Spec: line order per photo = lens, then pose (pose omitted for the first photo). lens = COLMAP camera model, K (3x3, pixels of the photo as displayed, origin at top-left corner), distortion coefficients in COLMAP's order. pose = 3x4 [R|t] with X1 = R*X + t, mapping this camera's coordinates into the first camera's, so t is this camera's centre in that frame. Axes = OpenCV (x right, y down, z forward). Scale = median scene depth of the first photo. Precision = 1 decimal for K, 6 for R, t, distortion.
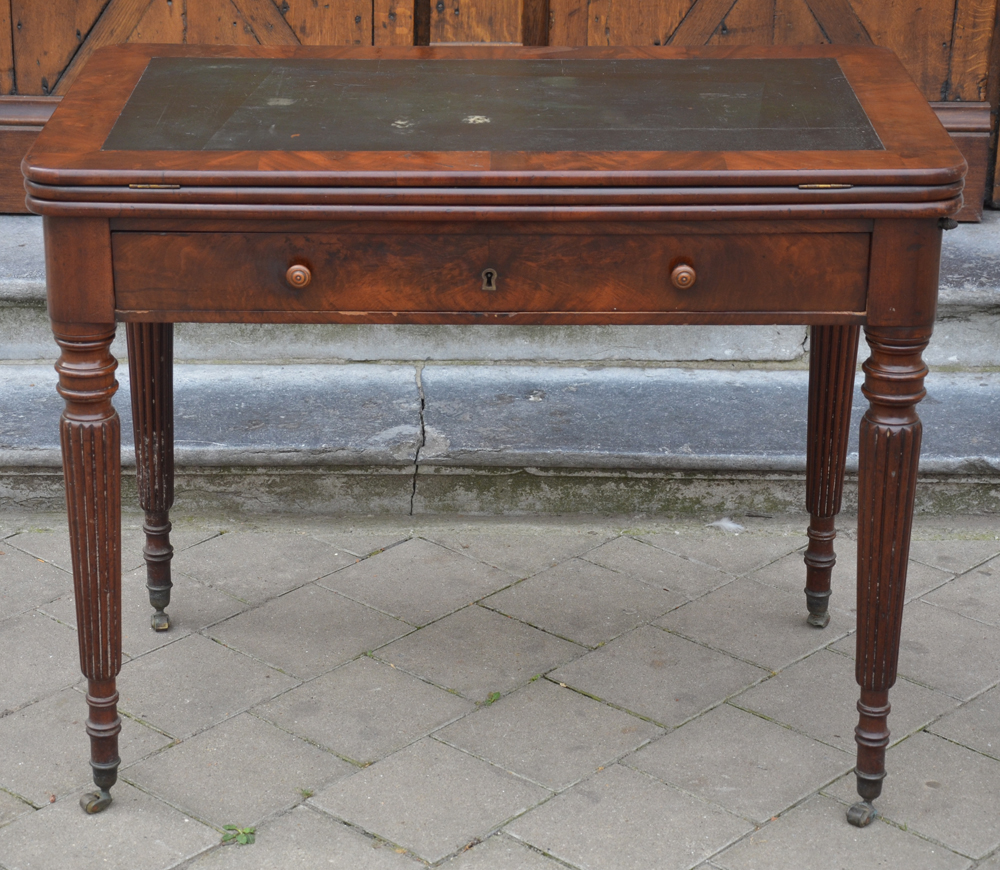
lens RADIAL K [[2536.9, 0, 499.6], [0, 2536.9, 437.0], [0, 0, 1]] dist [0.240775, 0.000000]
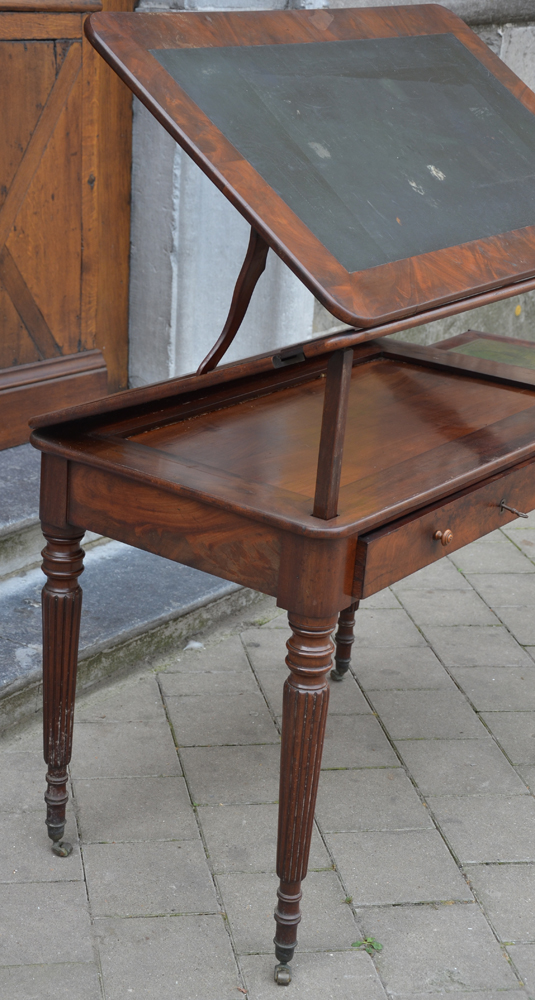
lens RADIAL K [[1511.4, 0, 241.8], [0, 1511.4, 528.2], [0, 0, 1]] dist [0.203330, 0.000000]
pose [[0.609699, -0.252185, 0.751445, -0.551392], [0.234886, 0.962938, 0.132583, -0.144748], [-0.757031, 0.095669, 0.646337, 0.387708]]
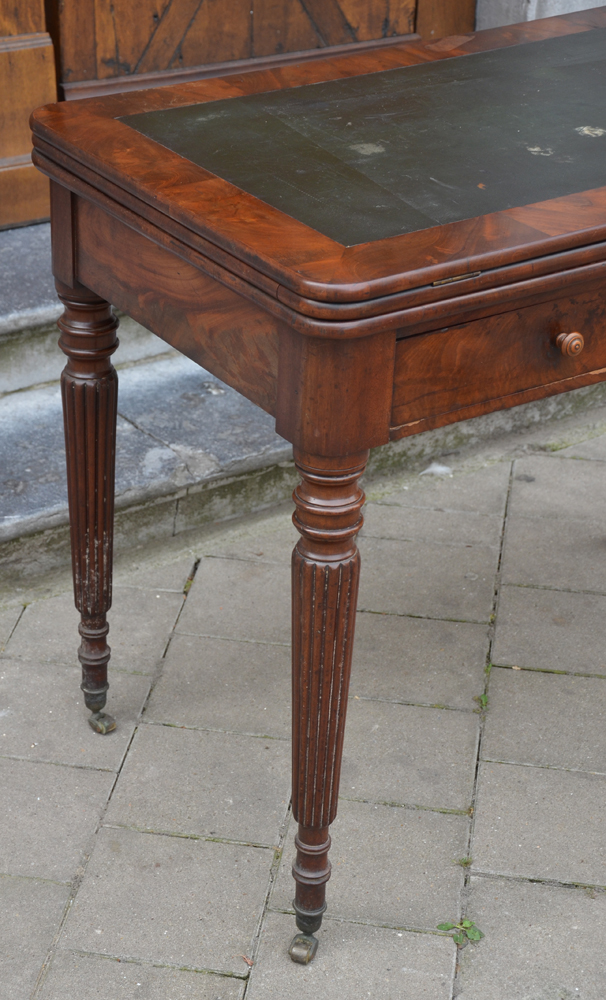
lens RADIAL K [[1923.3, 0, 286.4], [0, 1923.3, 523.2], [0, 0, 1]] dist [0.270062, 0.000000]
pose [[0.838609, -0.253667, 0.482066, -0.361513], [0.186772, 0.965210, 0.182991, -0.104142], [-0.511714, -0.063421, 0.856812, 0.331722]]
